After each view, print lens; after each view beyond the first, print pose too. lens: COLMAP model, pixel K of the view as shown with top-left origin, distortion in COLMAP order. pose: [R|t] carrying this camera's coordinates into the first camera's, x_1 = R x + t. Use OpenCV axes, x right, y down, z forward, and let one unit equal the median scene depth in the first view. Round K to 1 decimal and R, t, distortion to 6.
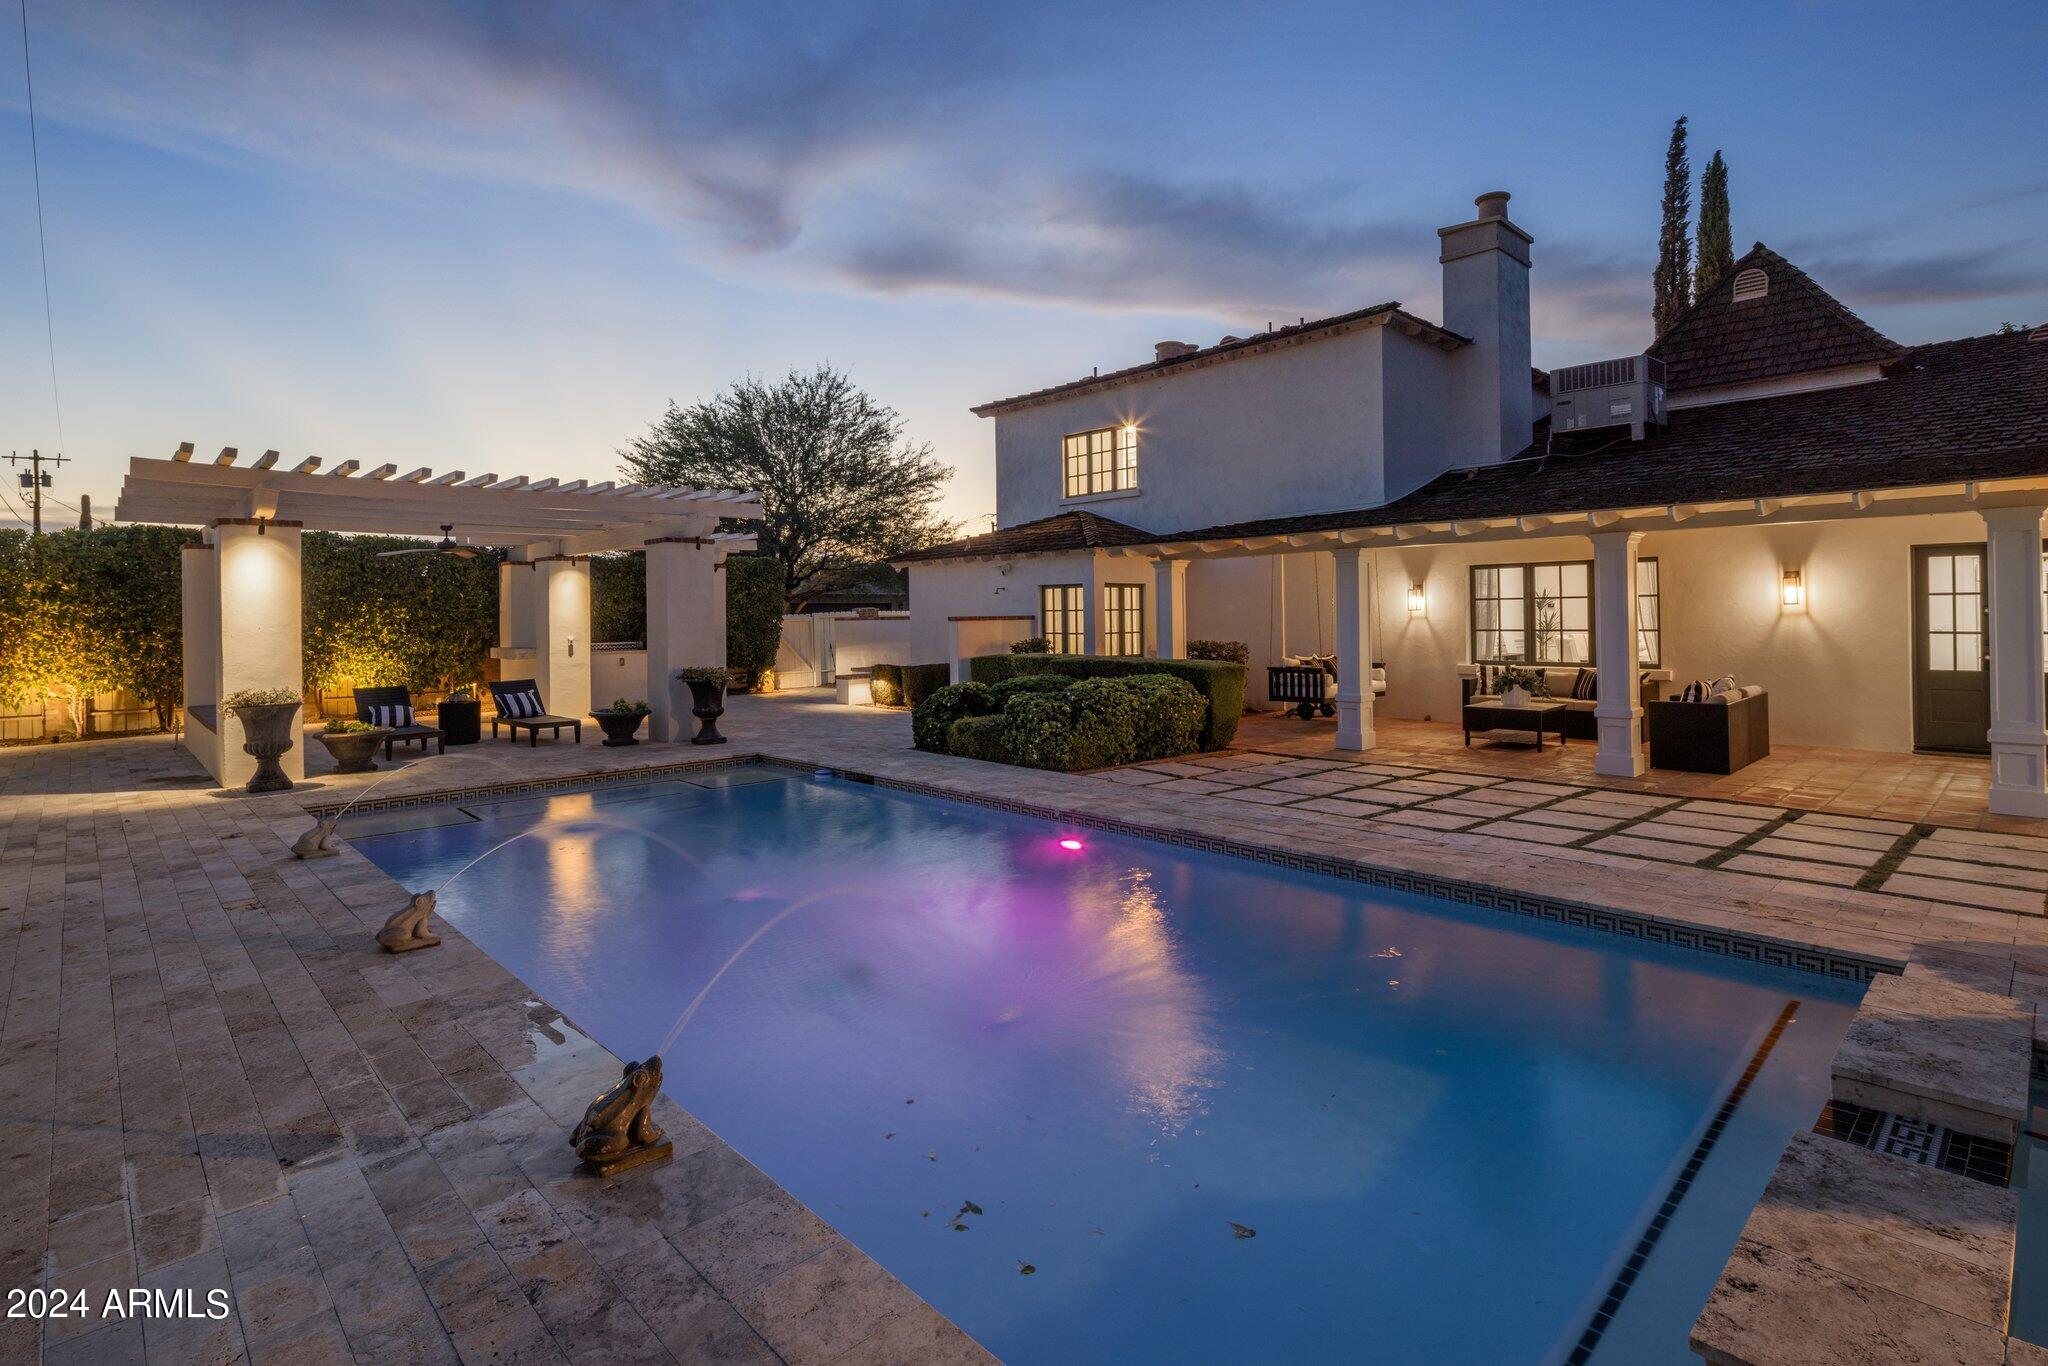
lens RADIAL K [[992.3, 0, 1025.0], [0, 992.3, 612.2], [0, 0, 1]] dist [0.003718, -0.003933]
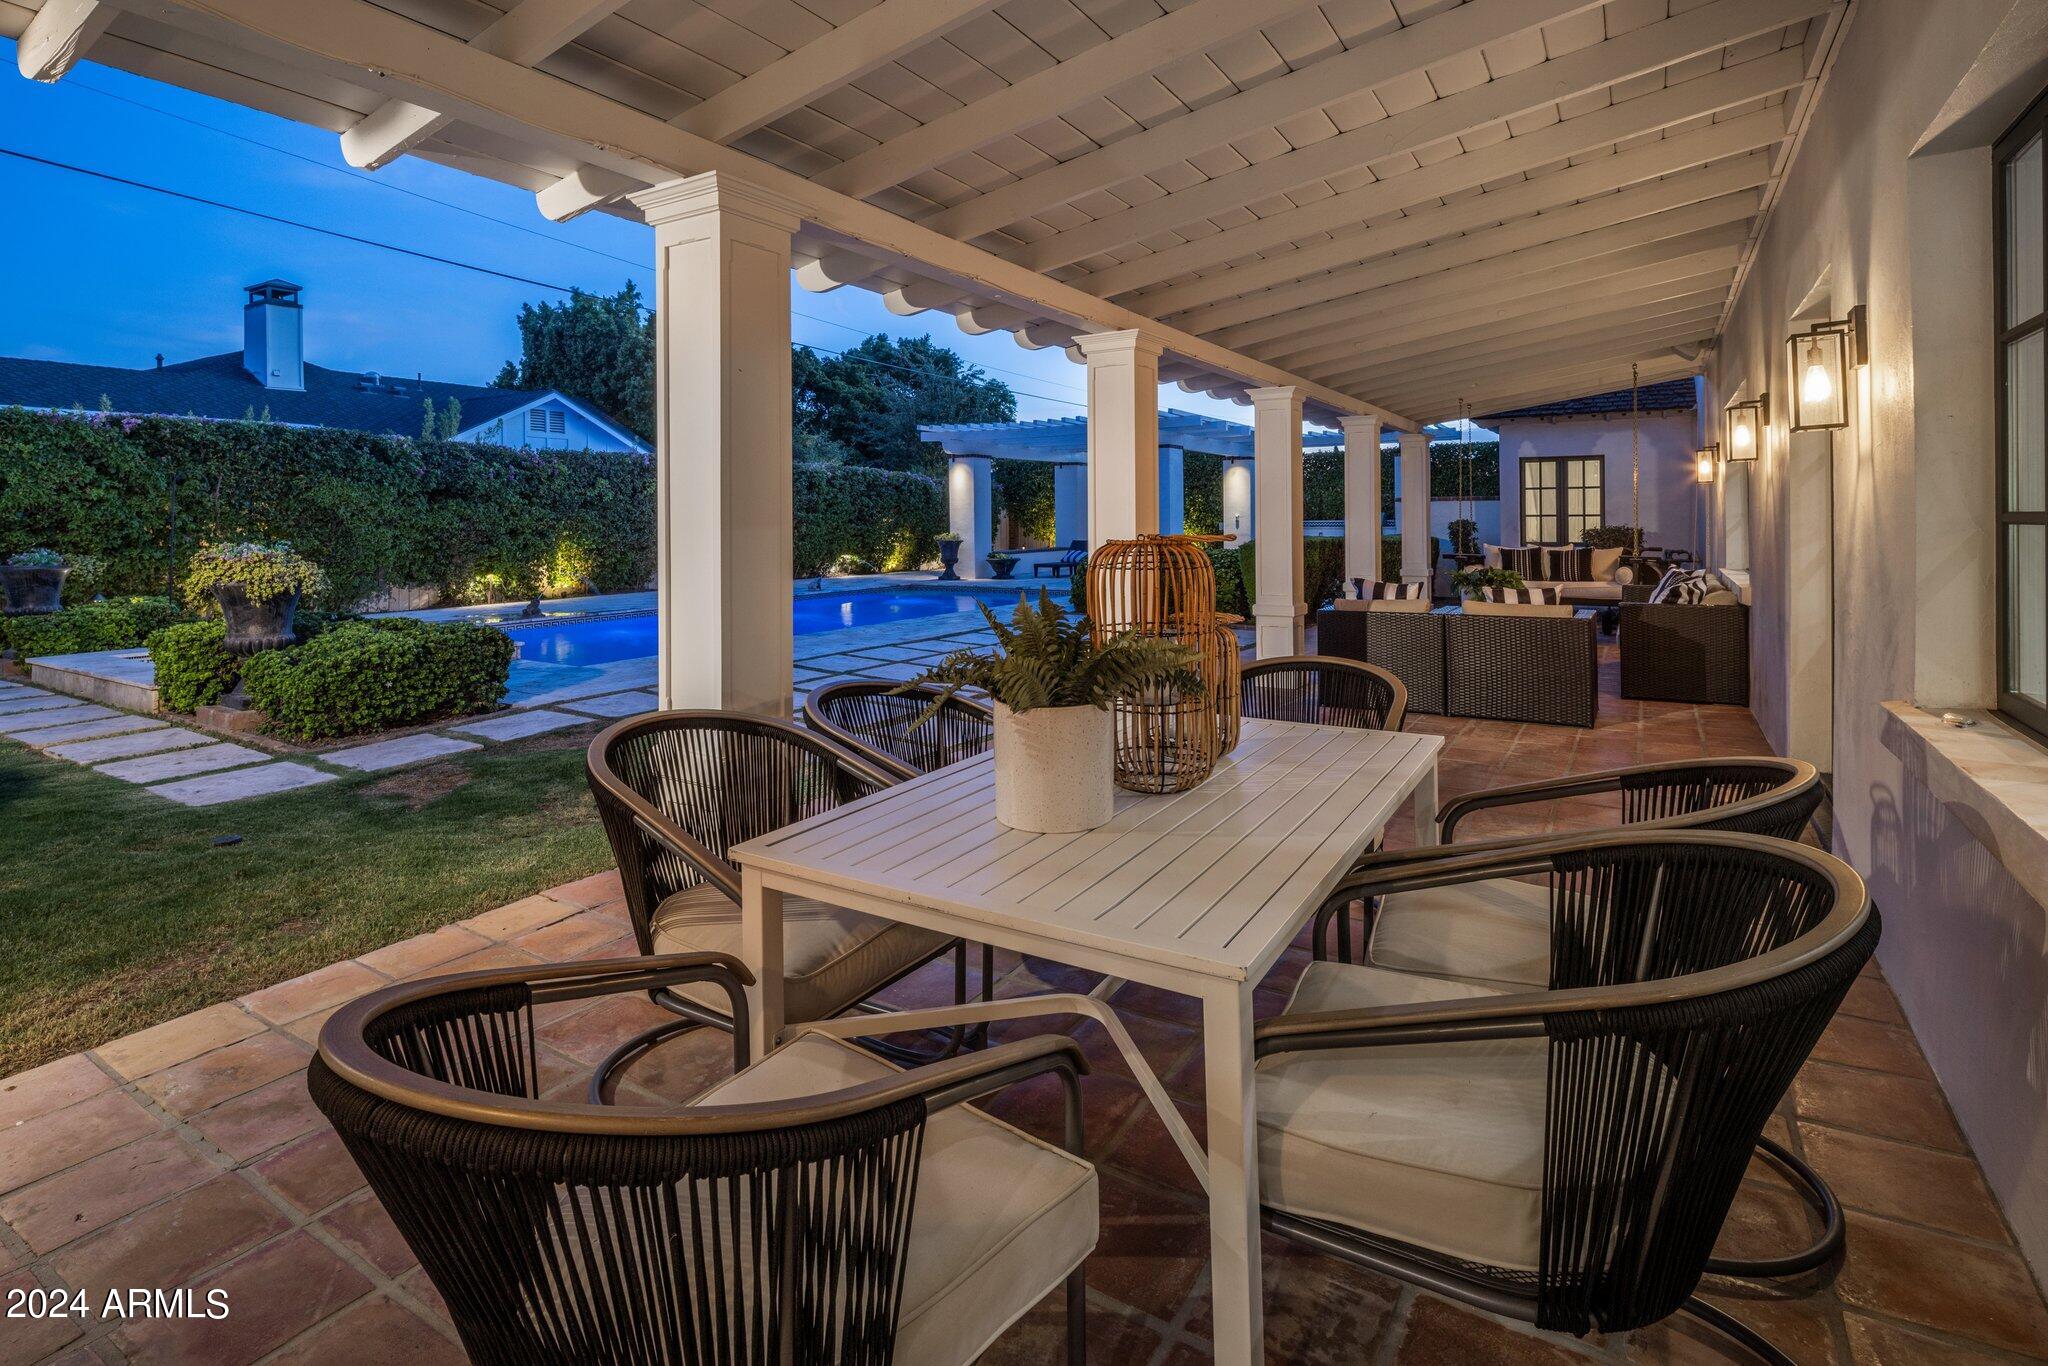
lens RADIAL K [[992.3, 0, 1023.7], [0, 992.3, 525.0], [0, 0, 1]] dist [0.003718, -0.003933]
pose [[0.249962, 0.019048, -0.968068, 0.792532], [0.006655, 0.999749, 0.021390, 0.007944], [0.968233, -0.011790, 0.249772, 0.357351]]
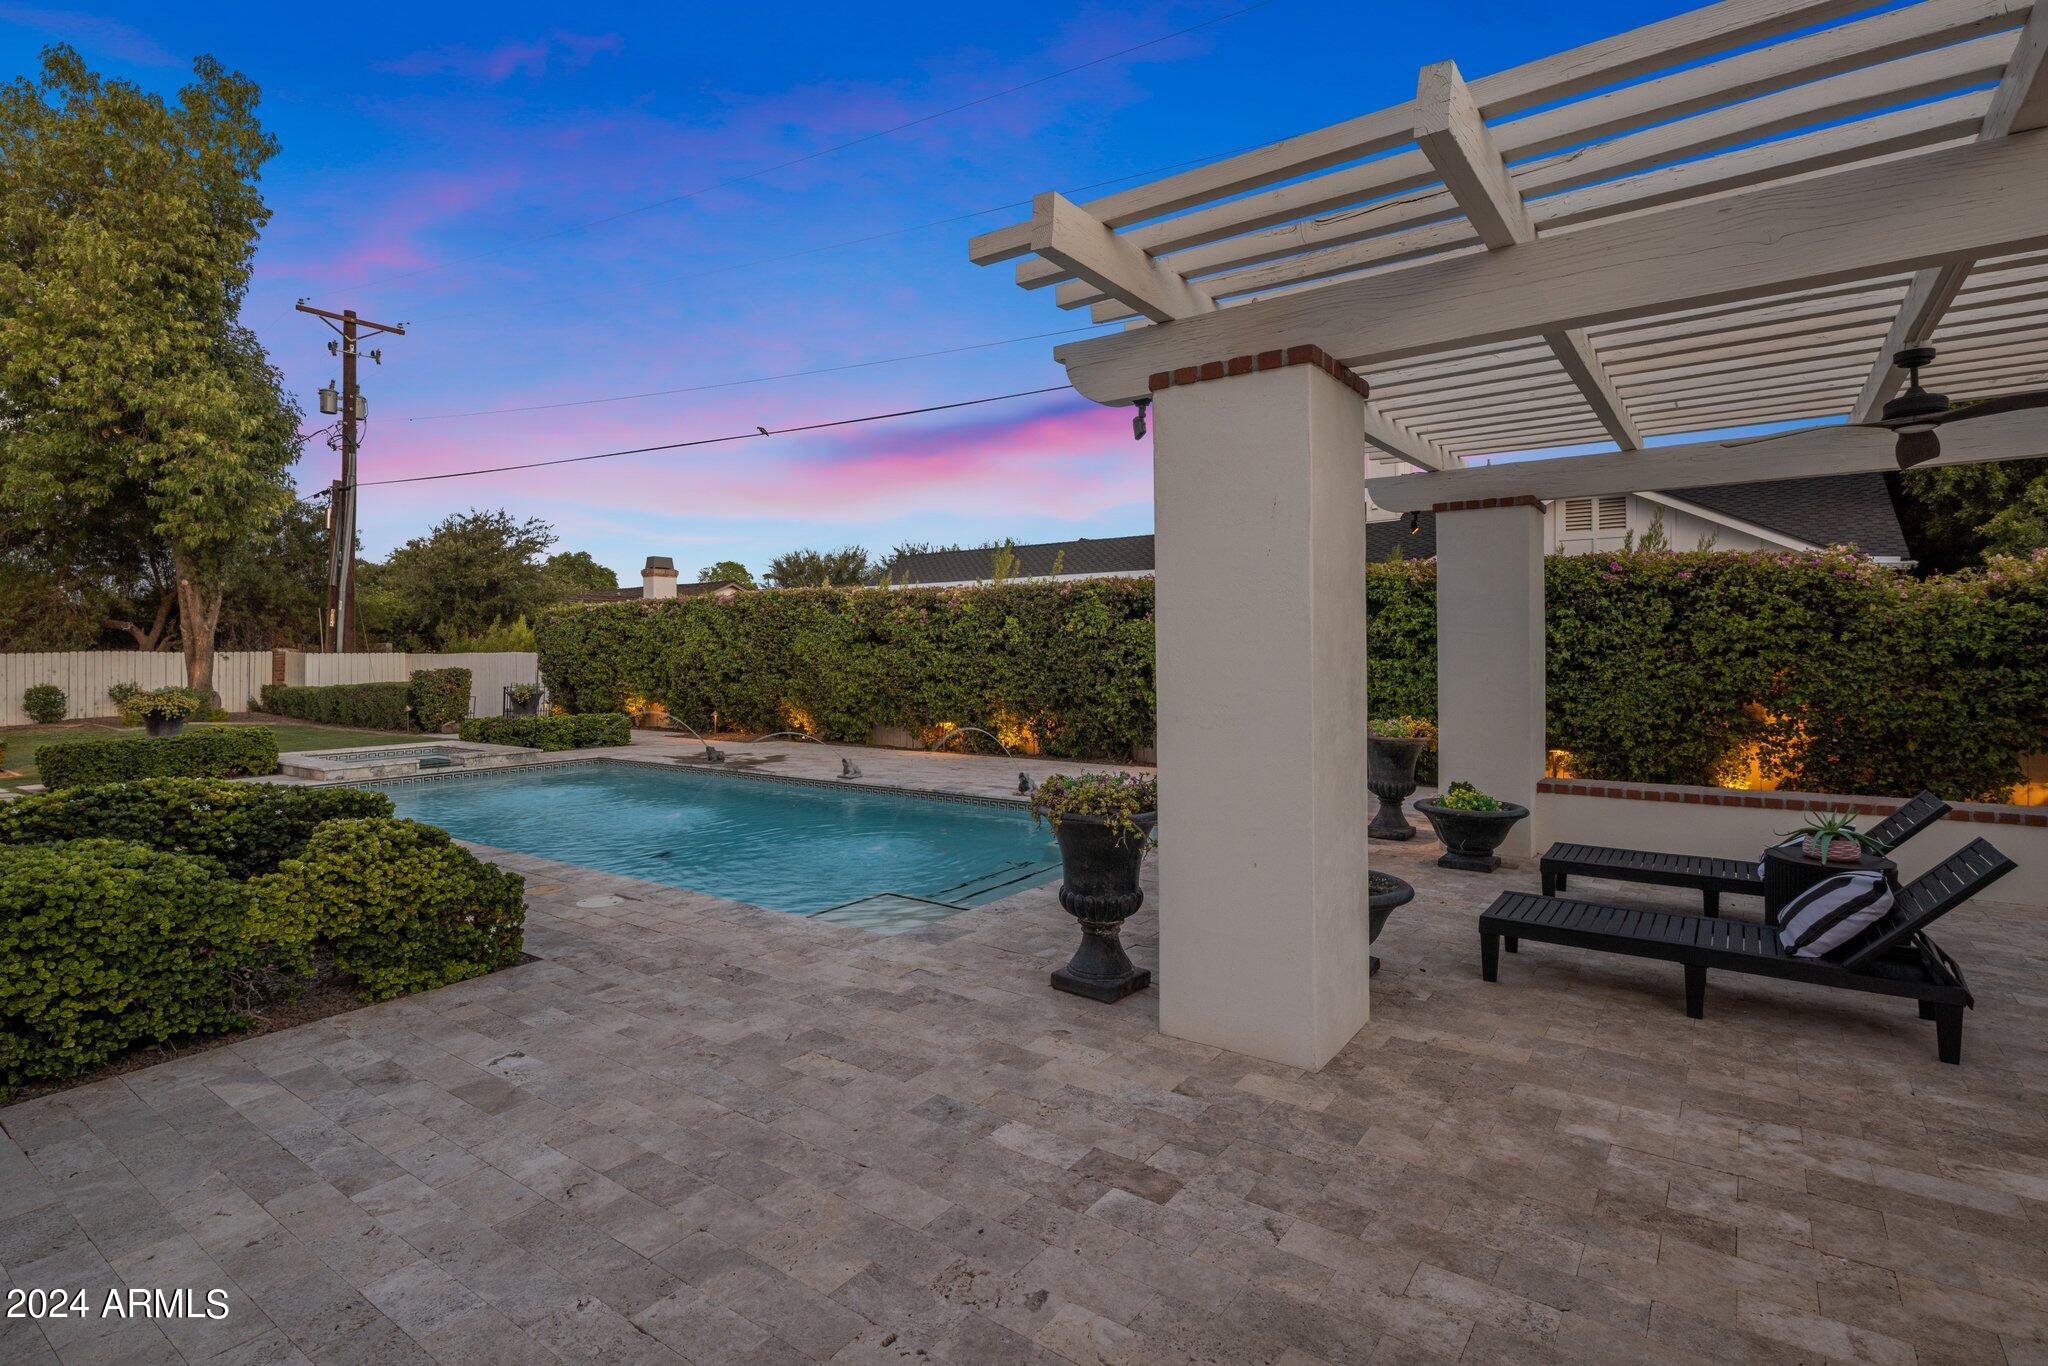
lens RADIAL K [[992.3, 0, 1026.6], [0, 992.3, 652.5], [0, 0, 1]] dist [0.003718, -0.003933]
pose [[-0.982206, 0.020573, -0.186678, -0.173224], [0.020471, 0.999787, 0.002474, 0.008128], [0.186689, -0.001392, -0.982418, 1.026561]]
